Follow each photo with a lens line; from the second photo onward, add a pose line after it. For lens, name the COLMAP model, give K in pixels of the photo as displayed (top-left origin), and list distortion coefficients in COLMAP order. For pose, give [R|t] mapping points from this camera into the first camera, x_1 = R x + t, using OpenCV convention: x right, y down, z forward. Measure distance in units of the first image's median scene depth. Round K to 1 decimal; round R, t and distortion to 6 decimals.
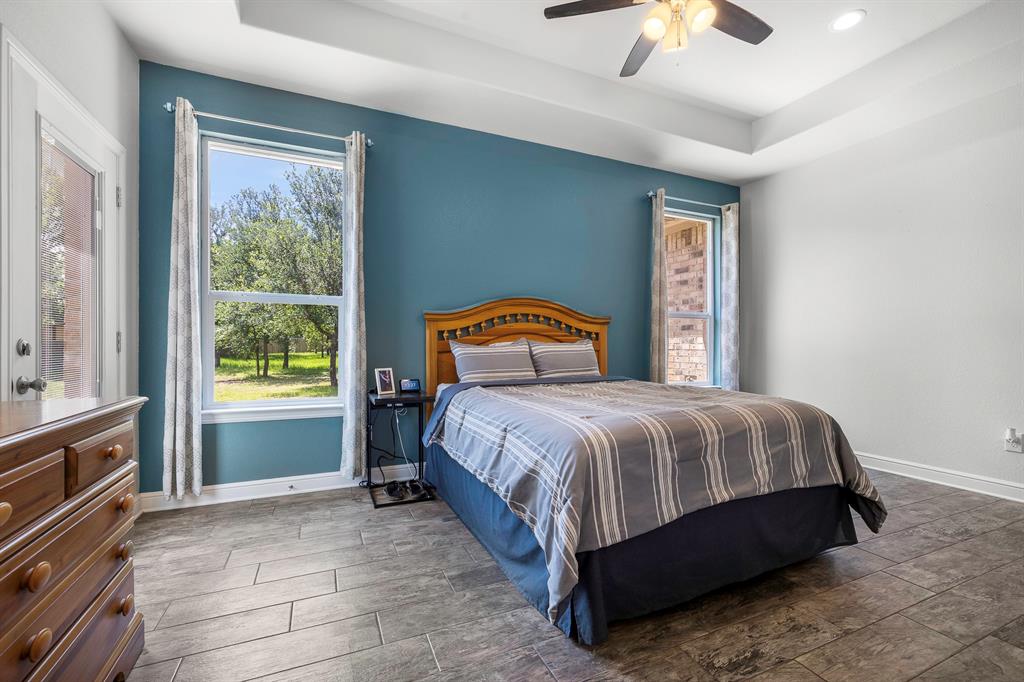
lens RADIAL K [[436.2, 0, 518.5], [0, 436.2, 343.3], [0, 0, 1]] dist [-0.003497, 0.001014]
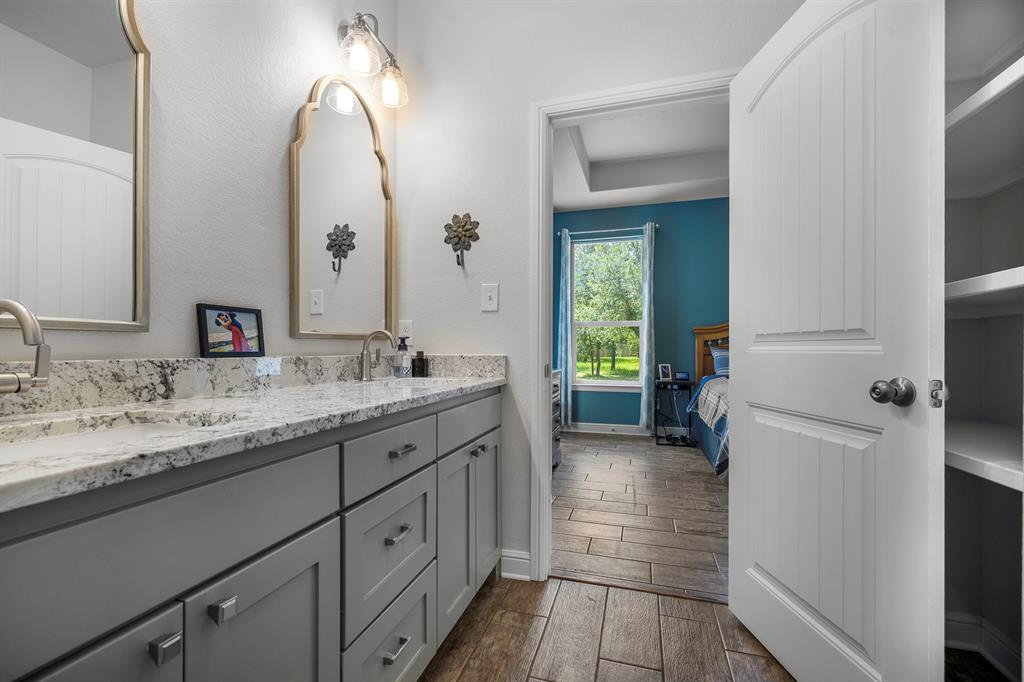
lens RADIAL K [[436.2, 0, 509.2], [0, 436.2, 352.3], [0, 0, 1]] dist [-0.003497, 0.001014]
pose [[0.747993, 0.006259, -0.663678, 0.323965], [-0.000923, 0.999964, 0.008391, -0.000720], [0.663707, -0.005664, 0.747972, -0.580503]]
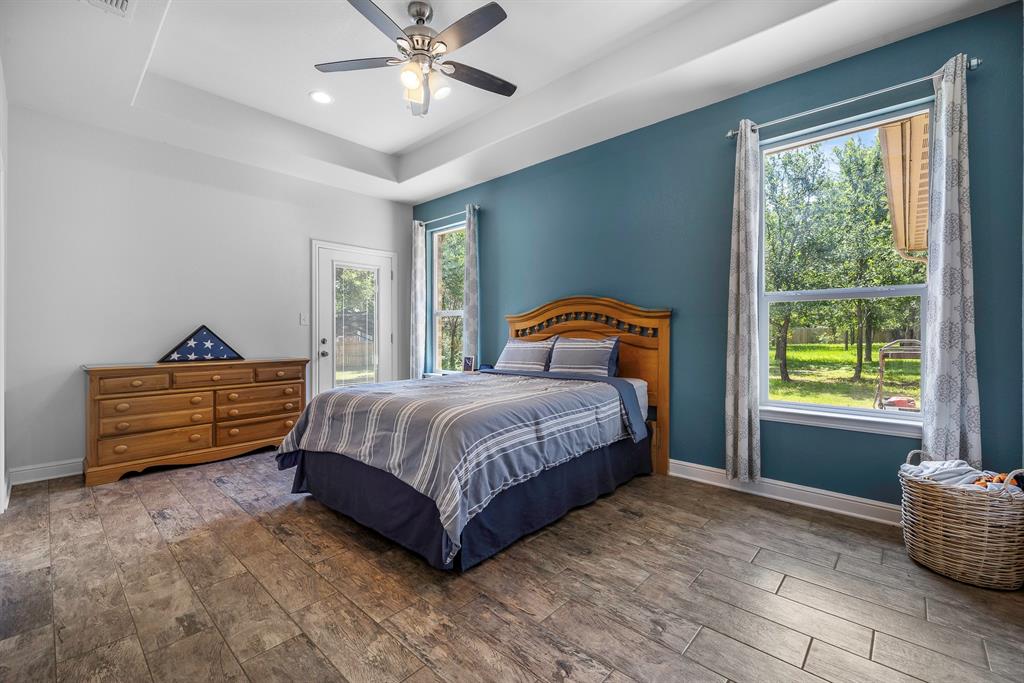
lens RADIAL K [[436.2, 0, 532.3], [0, 436.2, 340.6], [0, 0, 1]] dist [-0.003497, 0.001014]
pose [[0.417697, 0.010860, -0.908521, 1.108647], [0.001466, 0.999919, 0.012626, -0.014048], [0.908585, -0.006605, 0.417648, 0.531499]]
